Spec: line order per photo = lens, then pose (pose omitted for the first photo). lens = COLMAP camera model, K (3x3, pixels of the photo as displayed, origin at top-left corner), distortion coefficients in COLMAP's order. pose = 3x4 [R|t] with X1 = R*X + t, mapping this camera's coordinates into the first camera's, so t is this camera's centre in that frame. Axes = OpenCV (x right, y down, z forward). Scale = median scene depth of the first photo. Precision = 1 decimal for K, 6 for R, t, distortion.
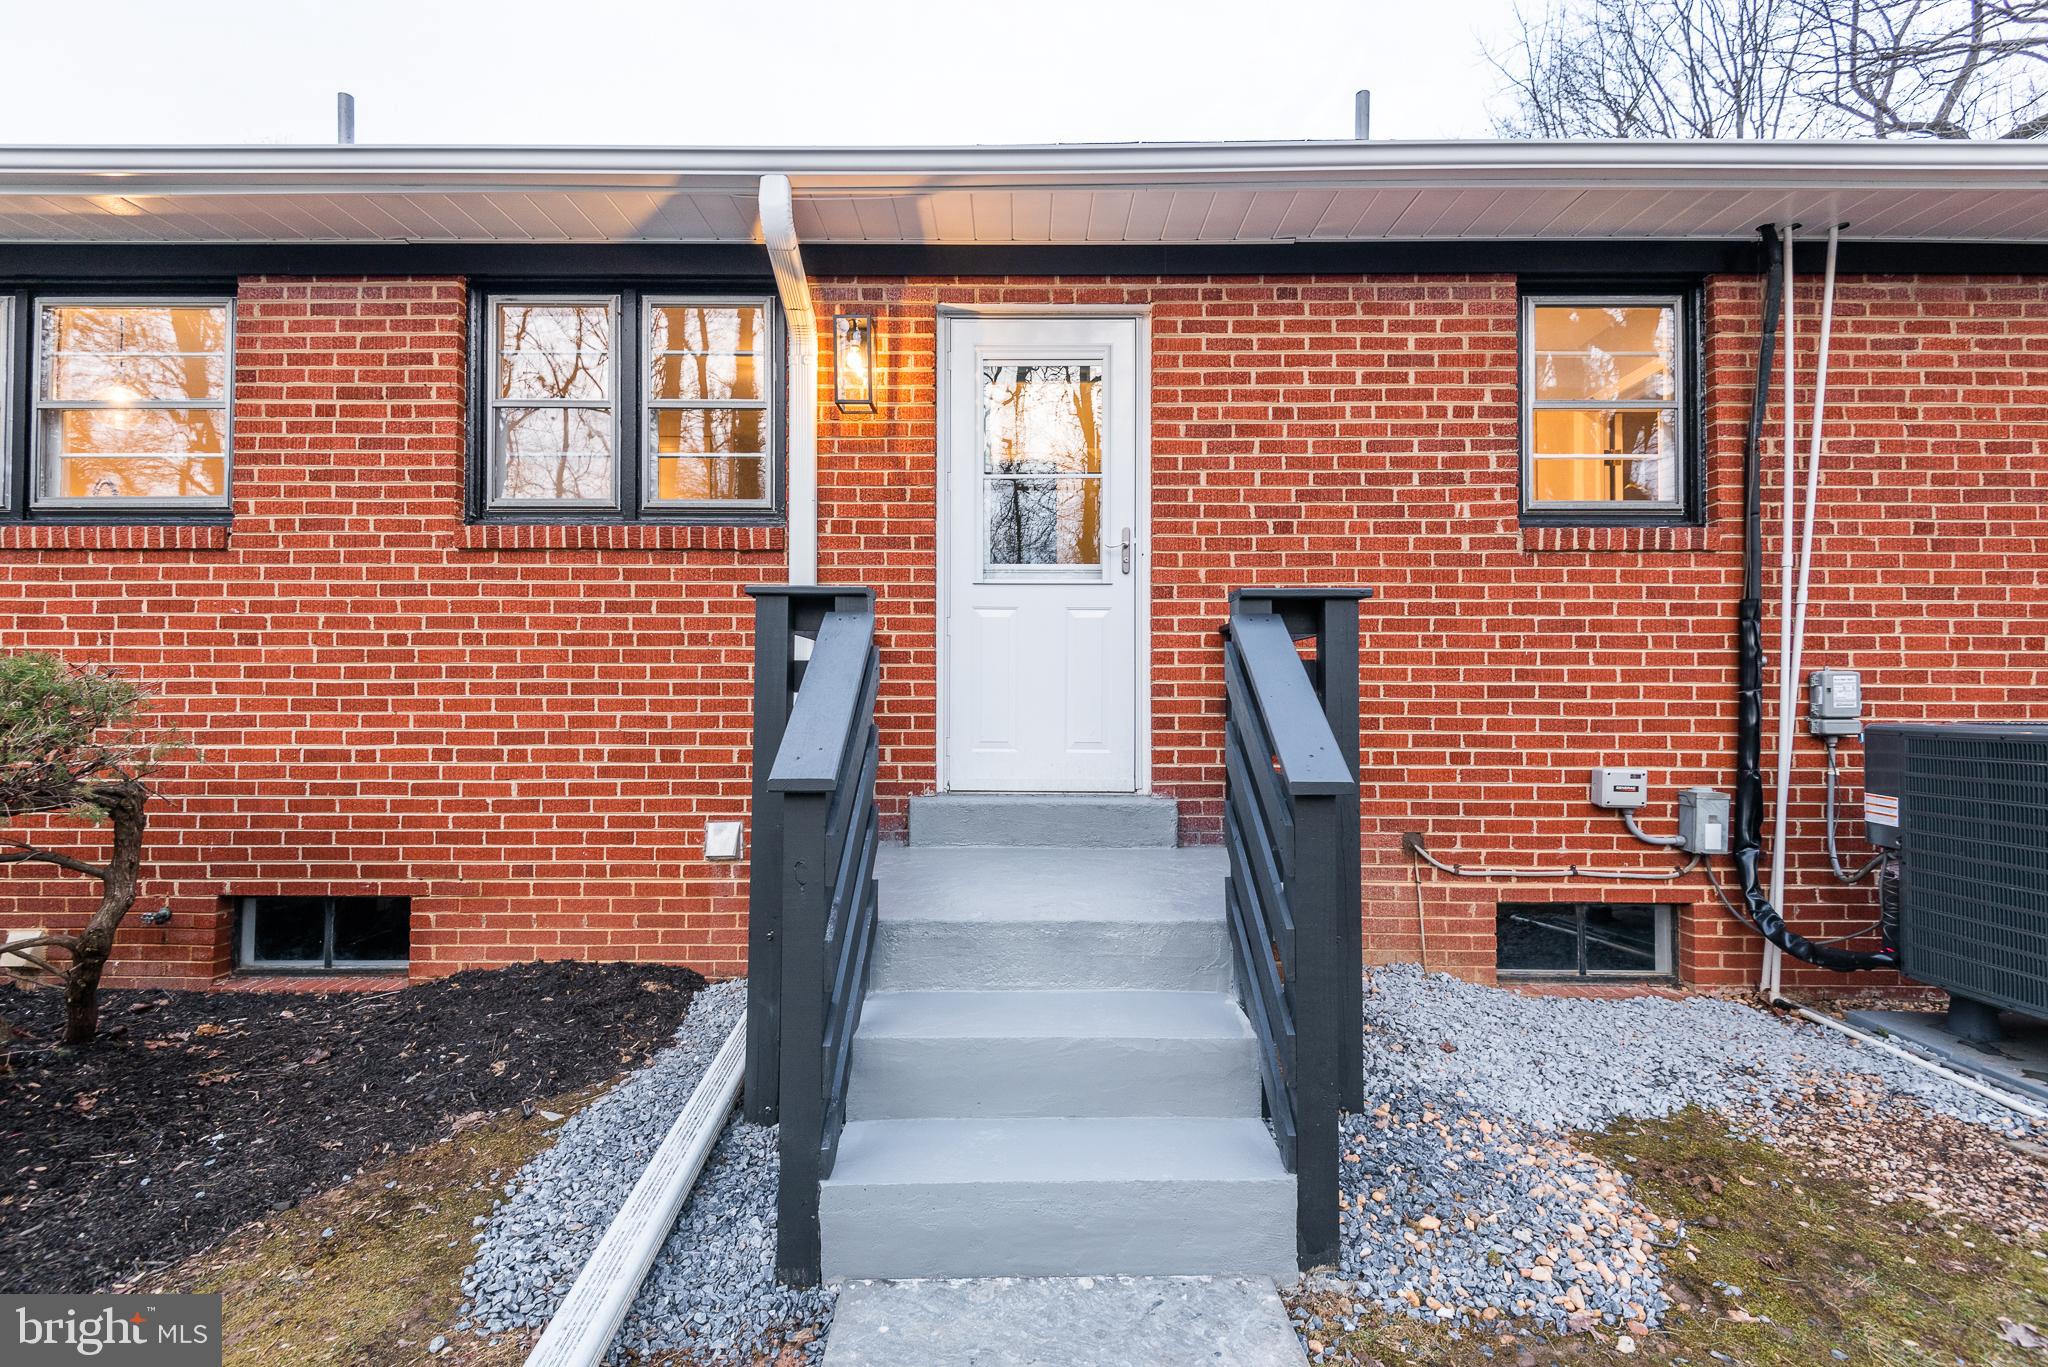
lens RADIAL K [[943.6, 0, 1038.5], [0, 943.6, 690.0], [0, 0, 1]] dist [-0.027976, -0.004002]
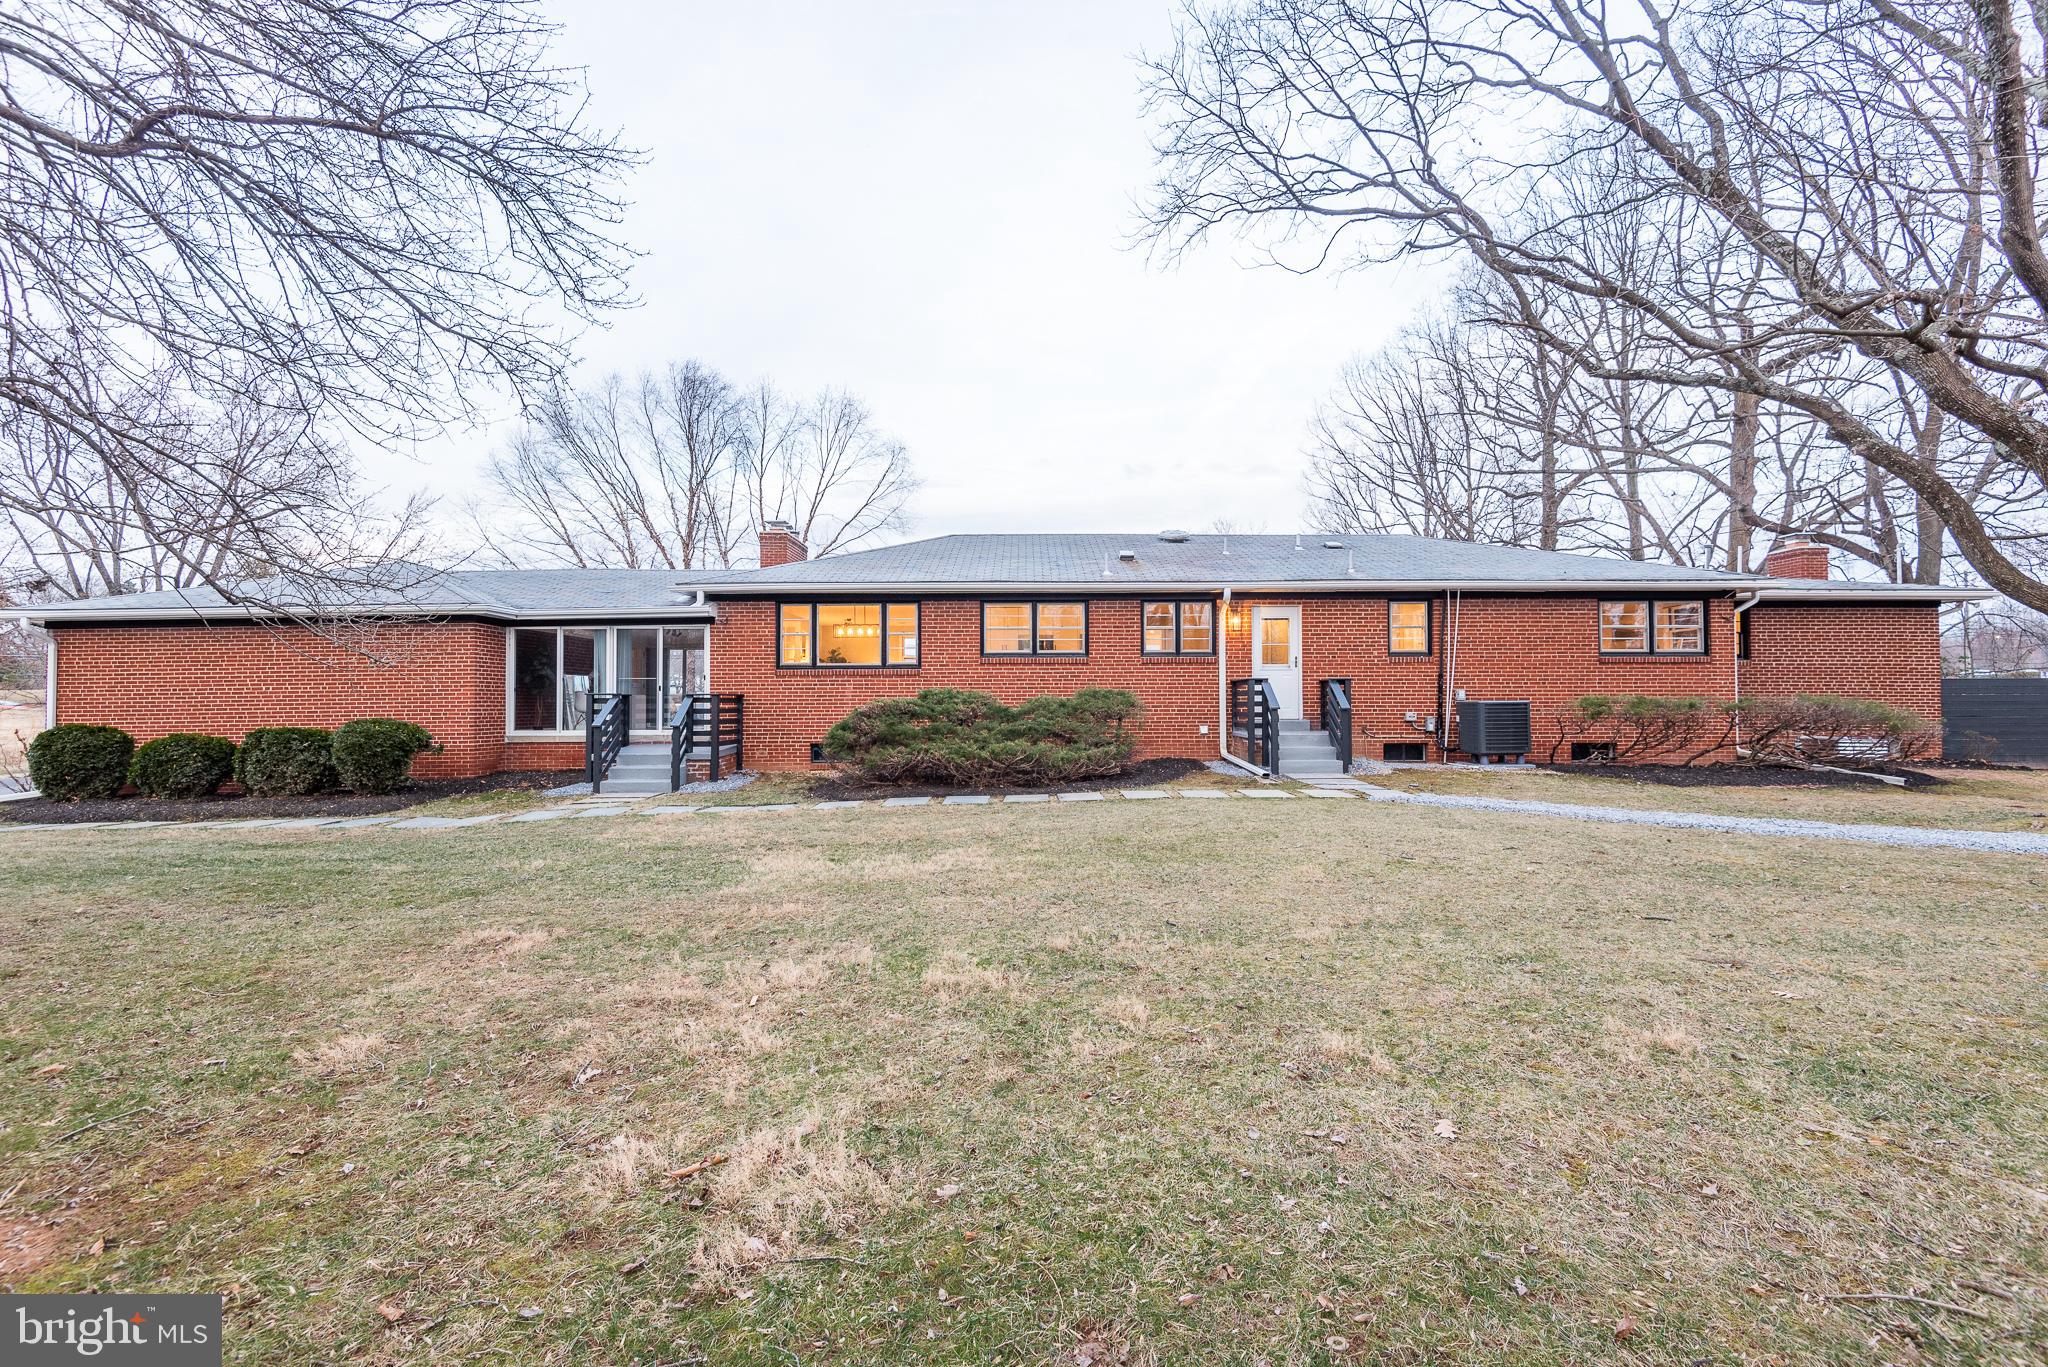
lens RADIAL K [[943.6, 0, 1022.2], [0, 943.6, 685.8], [0, 0, 1]] dist [-0.027976, -0.004002]
pose [[0.999954, -0.005887, -0.007601, -1.200071], [0.005855, 0.999974, -0.004231, -0.033204], [0.007626, 0.004186, 0.999962, -3.513486]]
